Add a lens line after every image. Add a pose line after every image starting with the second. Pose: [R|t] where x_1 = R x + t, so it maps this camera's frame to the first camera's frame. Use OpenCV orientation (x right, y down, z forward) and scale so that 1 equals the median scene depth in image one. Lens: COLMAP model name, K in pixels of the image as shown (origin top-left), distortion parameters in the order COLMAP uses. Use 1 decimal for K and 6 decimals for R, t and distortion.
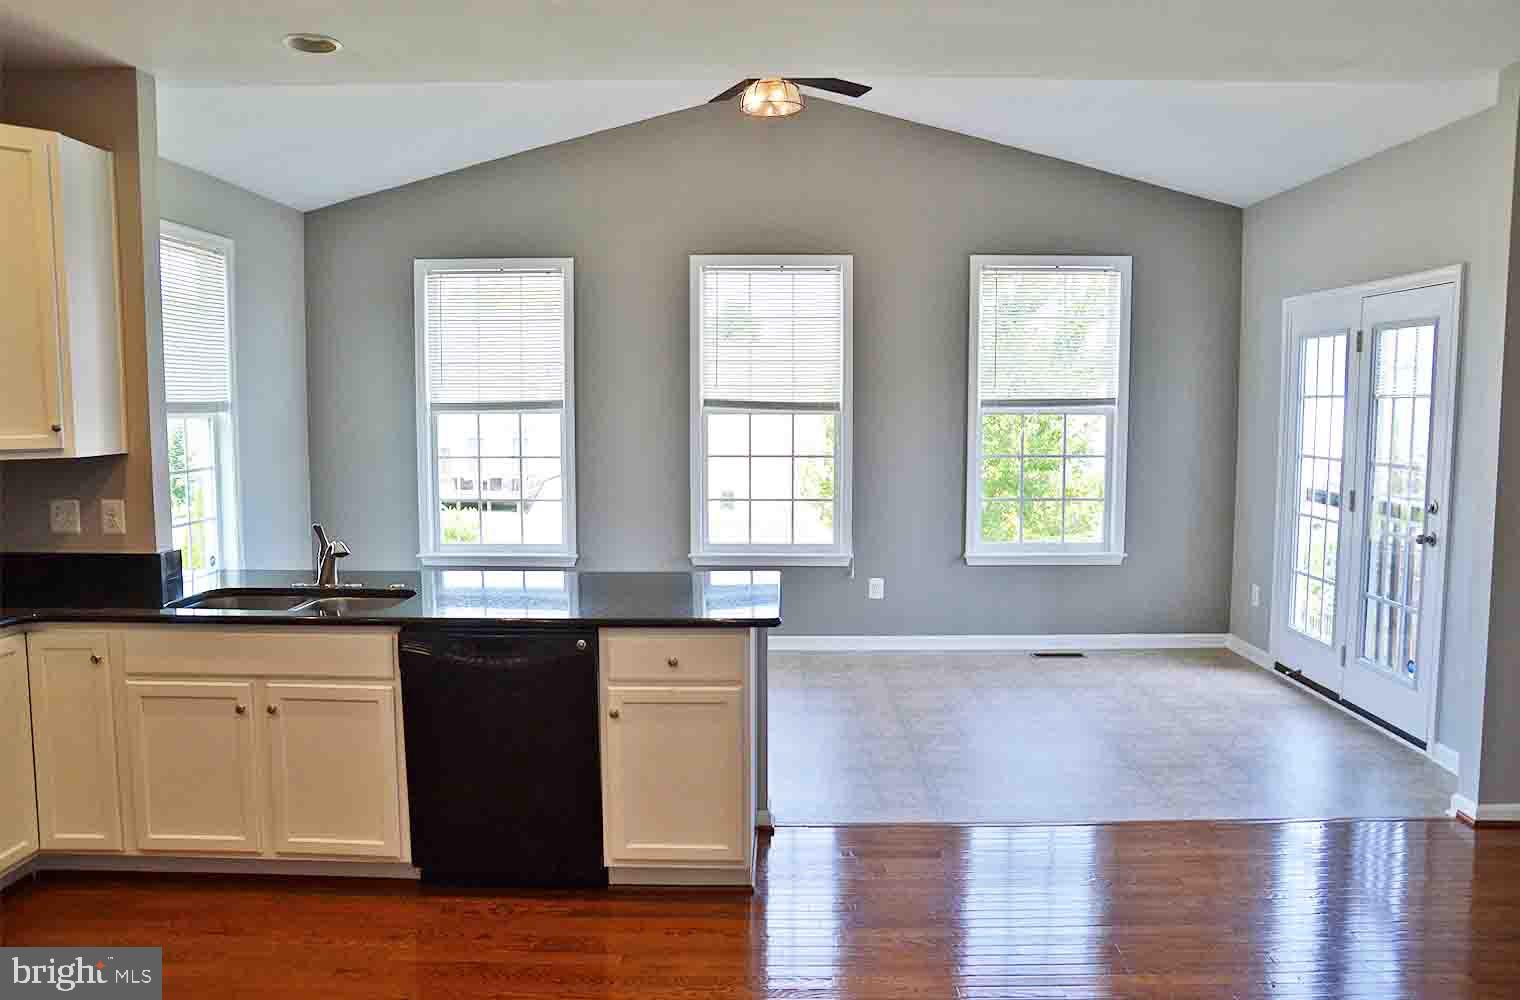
lens RADIAL K [[1123.6, 0, 758.7], [0, 1123.6, 501.3], [0, 0, 1]] dist [-0.085750, 0.051751]
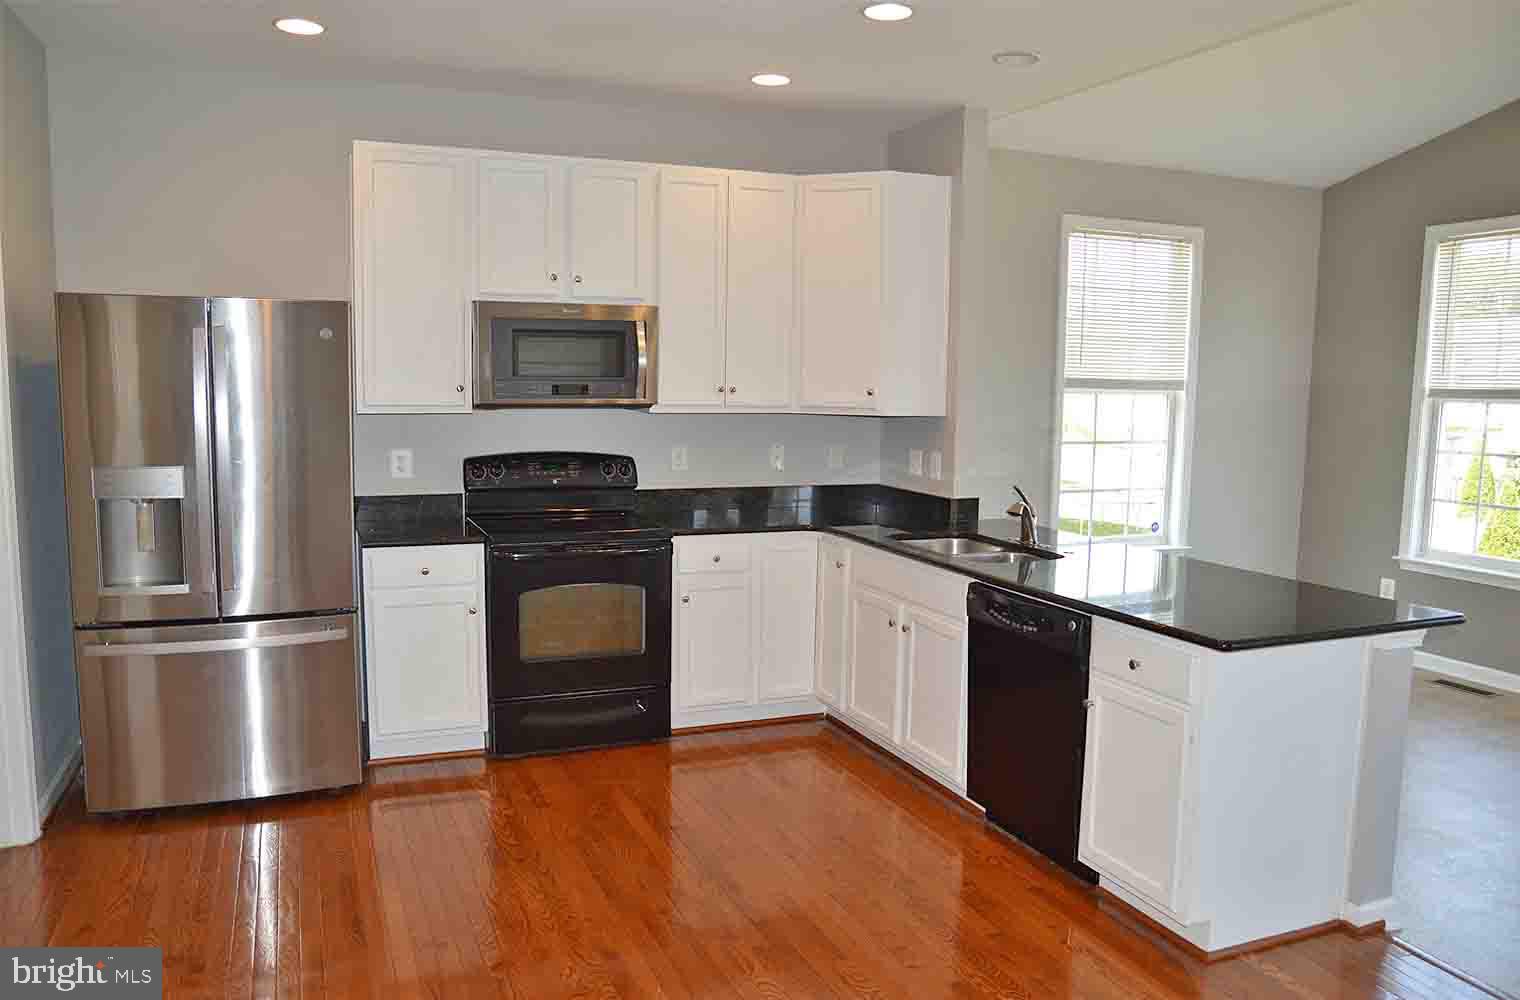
lens RADIAL K [[1123.6, 0, 762.4], [0, 1123.6, 503.0], [0, 0, 1]] dist [-0.085750, 0.051751]
pose [[0.410036, 0.110215, -0.905386, 0.336787], [-0.097852, 0.992258, 0.076475, -0.015196], [0.906805, 0.057236, 0.417647, 0.190289]]
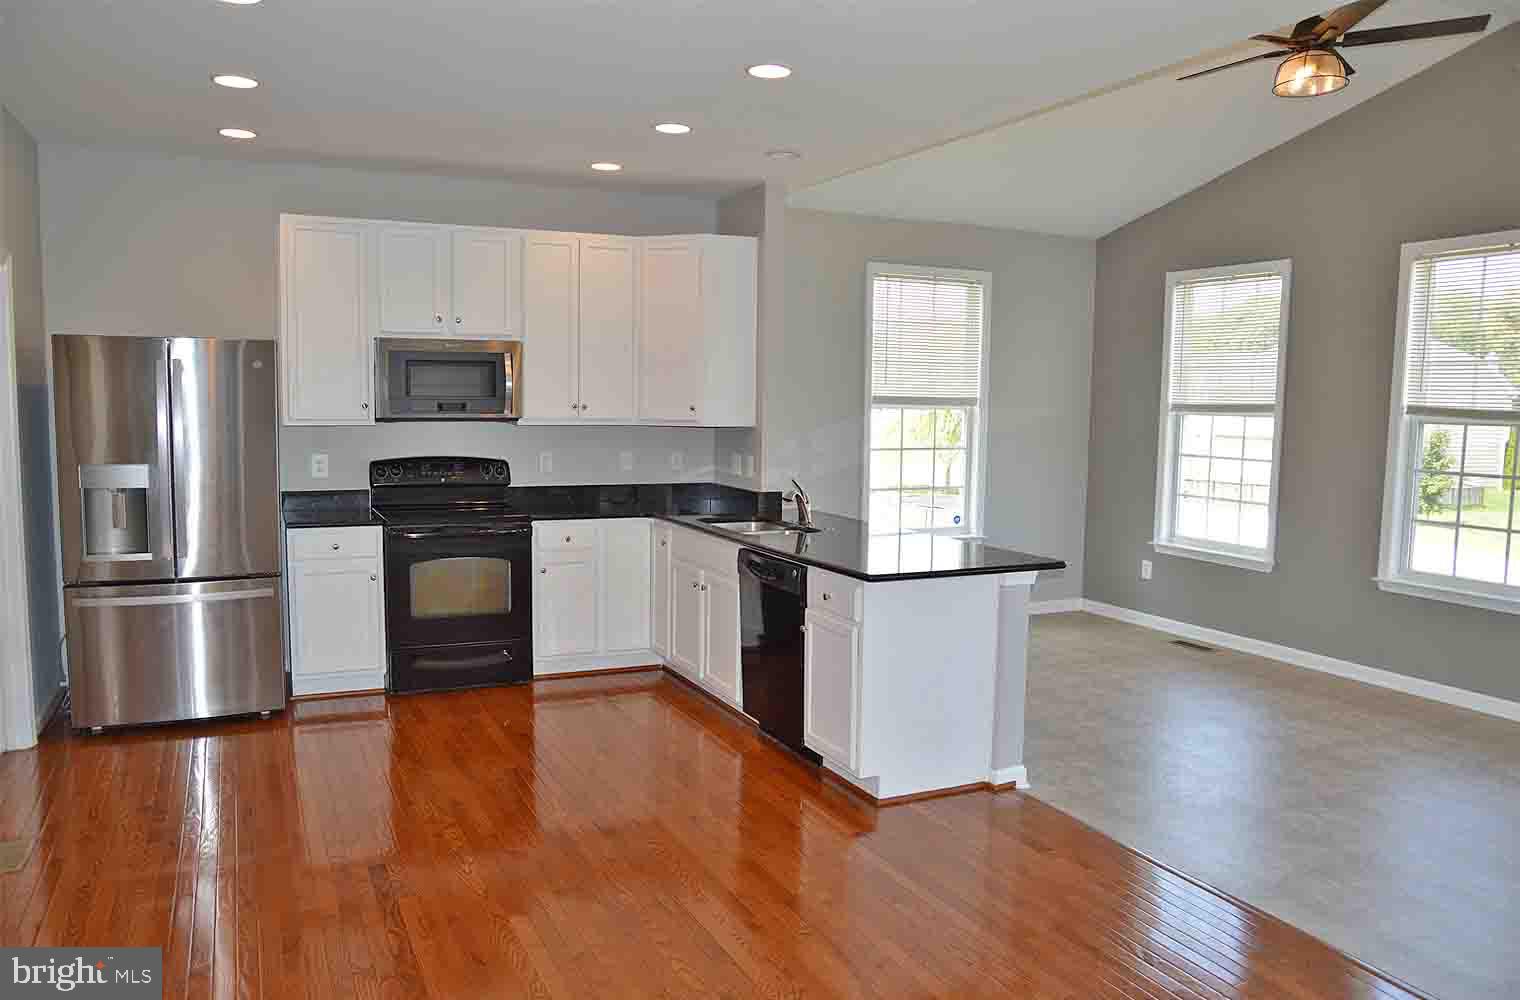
lens RADIAL K [[1123.6, 0, 759.4], [0, 1123.6, 503.4], [0, 0, 1]] dist [-0.085750, 0.051751]
pose [[0.448620, 0.092506, -0.888922, 0.581022], [-0.094847, 0.993940, 0.055567, -0.016510], [0.888675, 0.059383, 0.454676, 0.186849]]
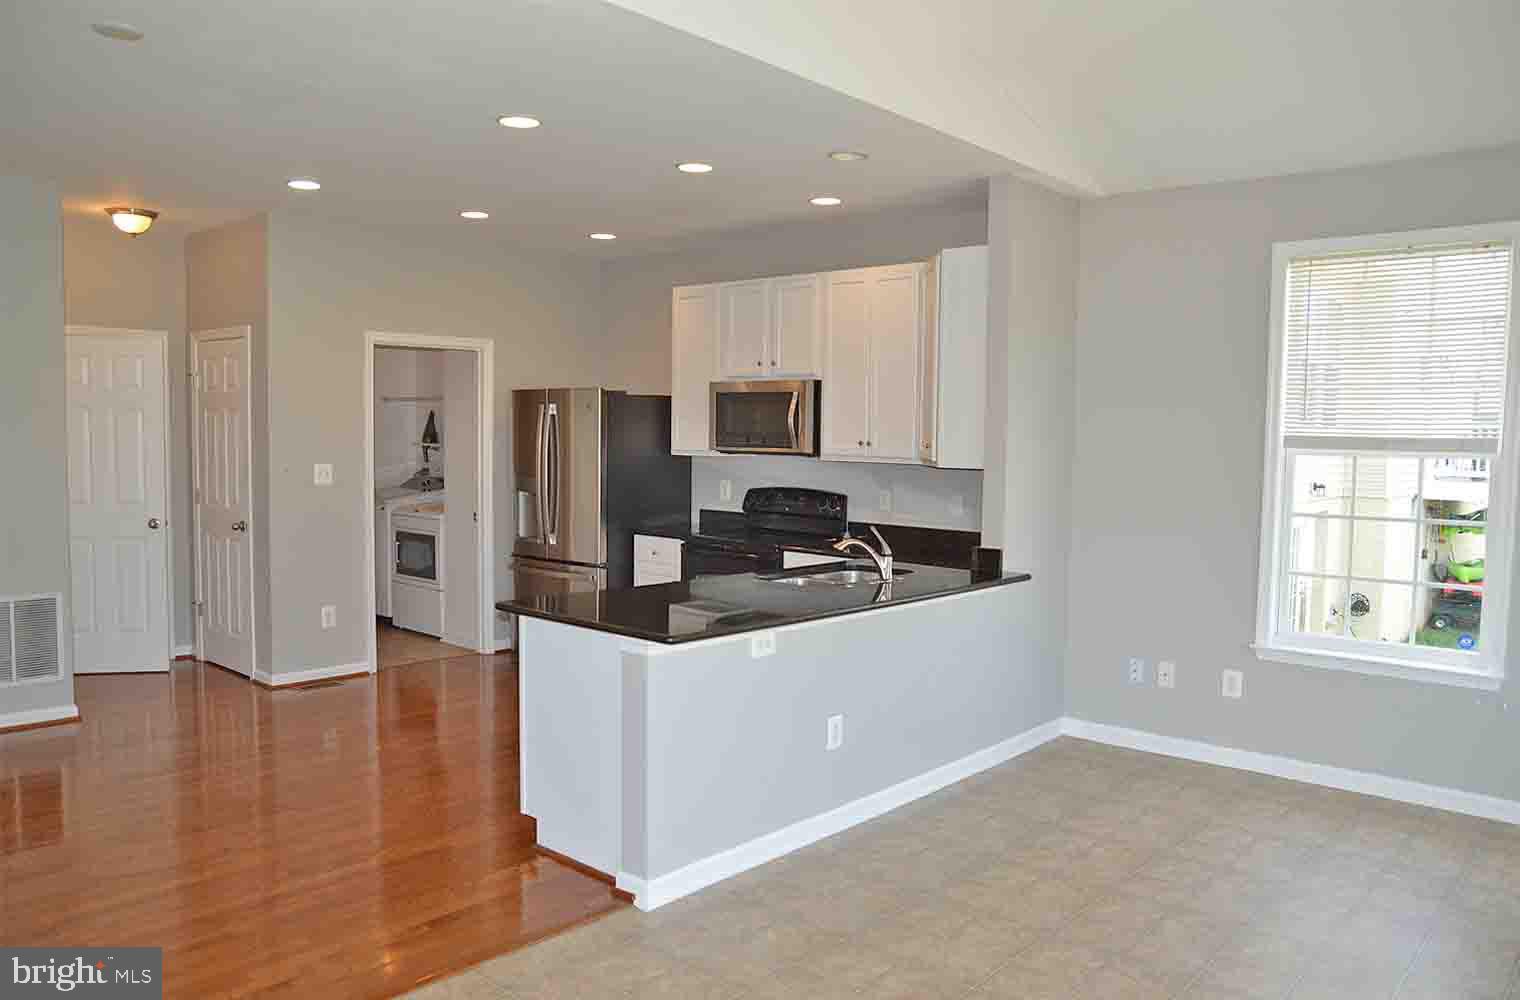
lens RADIAL K [[1123.6, 0, 763.8], [0, 1123.6, 498.2], [0, 0, 1]] dist [-0.085750, 0.051751]
pose [[-0.640151, 0.030934, -0.767626, 0.416439], [-0.088910, 0.989492, 0.114020, -0.091961], [0.763087, 0.141240, -0.630674, 1.100780]]
